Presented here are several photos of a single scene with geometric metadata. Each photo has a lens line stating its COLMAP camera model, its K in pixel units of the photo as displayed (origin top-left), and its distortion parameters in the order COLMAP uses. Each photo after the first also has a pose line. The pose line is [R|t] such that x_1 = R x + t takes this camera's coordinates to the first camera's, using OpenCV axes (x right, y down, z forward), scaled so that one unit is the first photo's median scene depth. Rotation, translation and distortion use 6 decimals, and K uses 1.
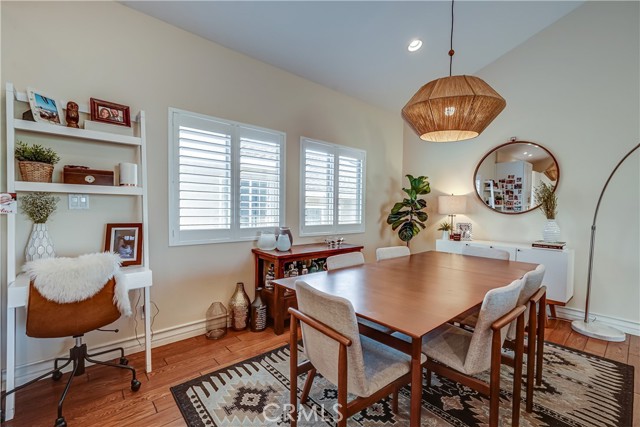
lens RADIAL K [[279.1, 0, 316.5], [0, 279.1, 216.7], [0, 0, 1]] dist [0.000138, 0.003828]
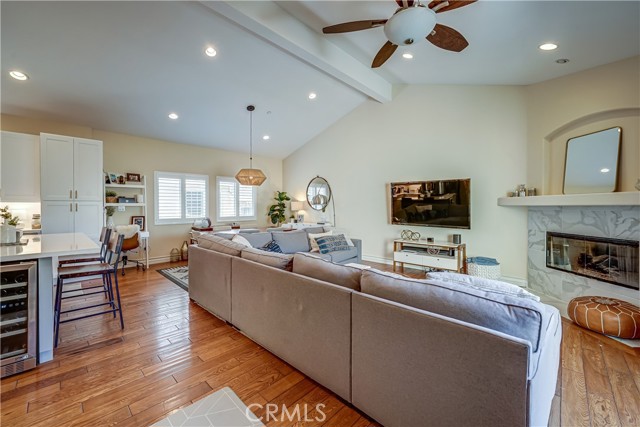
lens RADIAL K [[255.7, 0, 315.5], [0, 255.7, 211.1], [0, 0, 1]] dist [-0.004587, -0.000503]
pose [[0.995618, -0.015073, 0.092289, 0.675828], [0.015690, 0.999859, -0.005969, 0.013655], [-0.092186, 0.007391, 0.995714, -1.369317]]
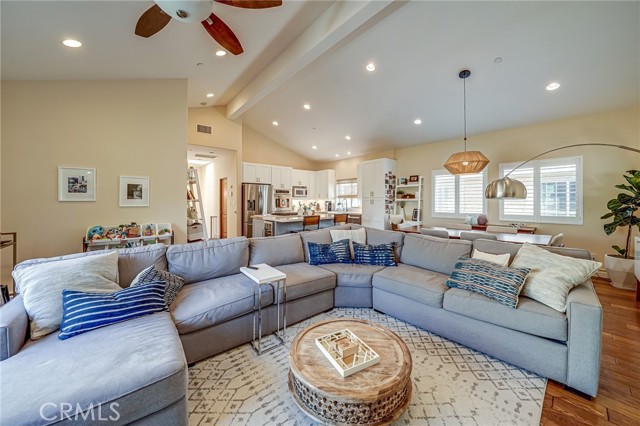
lens RADIAL K [[233.0, 0, 324.5], [0, 233.0, 196.9], [0, 0, 1]] dist [-0.002463, -0.000075]
pose [[0.000338, -0.030396, -0.999538, 1.783099], [-0.025044, 0.999224, -0.030395, -0.006544], [0.999686, 0.025043, -0.000423, -0.119826]]
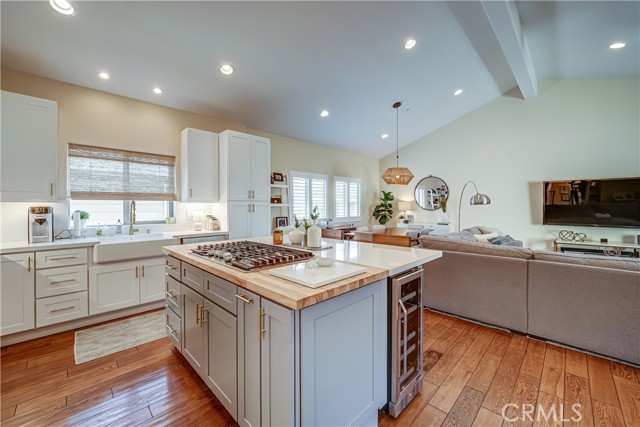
lens RADIAL K [[255.7, 0, 317.1], [0, 255.7, 207.7], [0, 0, 1]] dist [-0.004587, -0.000503]
pose [[0.997021, -0.017184, 0.075185, -0.427769], [0.018892, 0.999578, -0.022064, -0.003477], [-0.074774, 0.023419, 0.996925, -1.198739]]
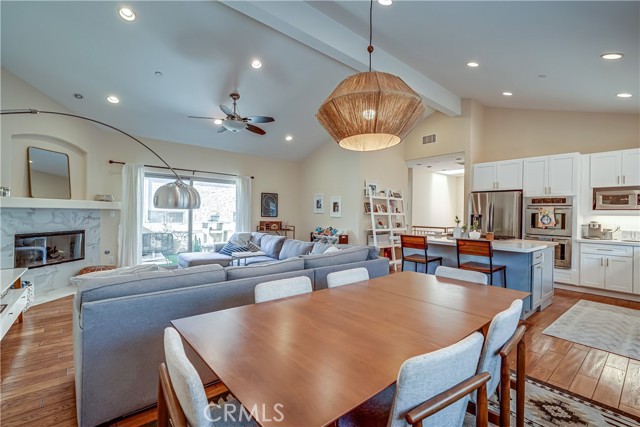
lens RADIAL K [[279.1, 0, 320.3], [0, 279.1, 218.2], [0, 0, 1]] dist [0.000138, 0.003828]
pose [[-0.999287, -0.031042, 0.021479, 0.426733], [-0.030053, 0.998538, 0.044923, -0.063470], [-0.022842, 0.044245, -0.998760, 1.356882]]
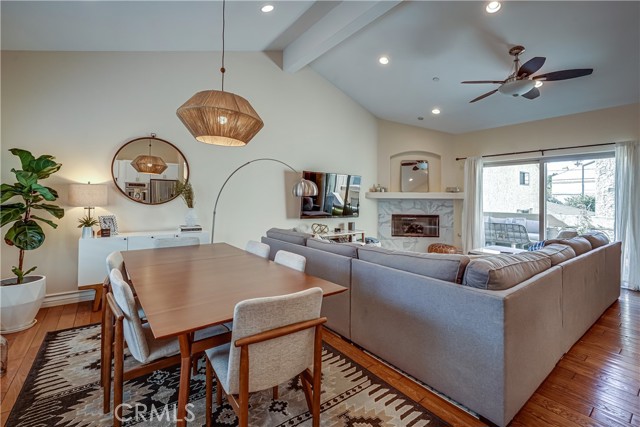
lens RADIAL K [[279.1, 0, 322.4], [0, 279.1, 197.4], [0, 0, 1]] dist [0.000138, 0.003828]
pose [[0.054309, -0.006784, 0.998501, -0.462913], [0.018540, 0.999811, 0.005784, -0.041099], [-0.998352, 0.018198, 0.054425, 0.400832]]
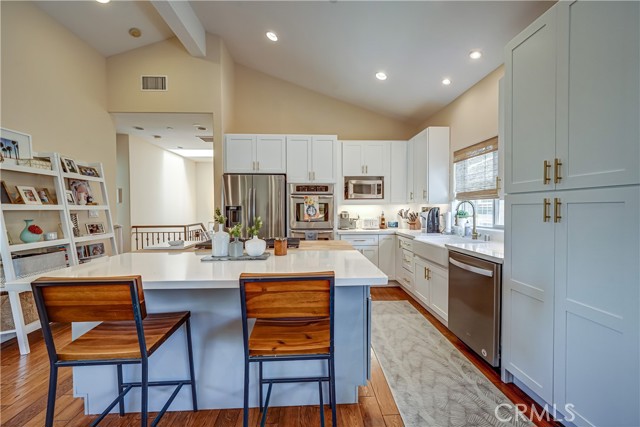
lens RADIAL K [[255.7, 0, 321.2], [0, 255.7, 211.0], [0, 0, 1]] dist [-0.004587, -0.000503]
pose [[-0.618854, -0.002159, -0.785503, 0.031144], [-0.025302, 0.999532, 0.017187, -0.038542], [0.785099, 0.030511, -0.618619, 0.337352]]
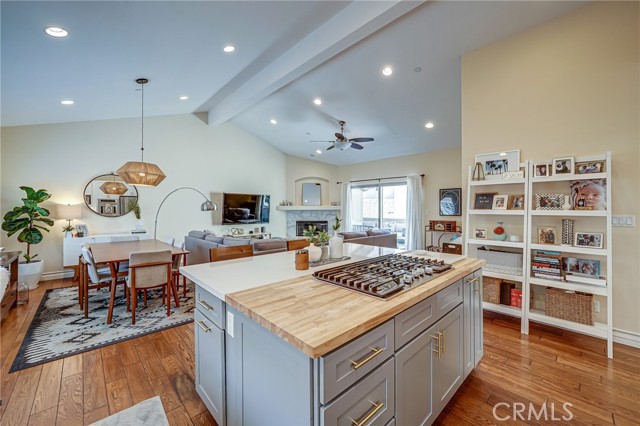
lens RADIAL K [[251.6, 0, 318.5], [0, 251.6, 207.3], [0, 0, 1]] dist [-0.000965, 0.000930]
pose [[-0.041067, -0.010186, 0.999104, -1.192340], [0.028454, 0.999531, 0.011359, -0.067780], [-0.998751, 0.028895, -0.040758, -0.245042]]
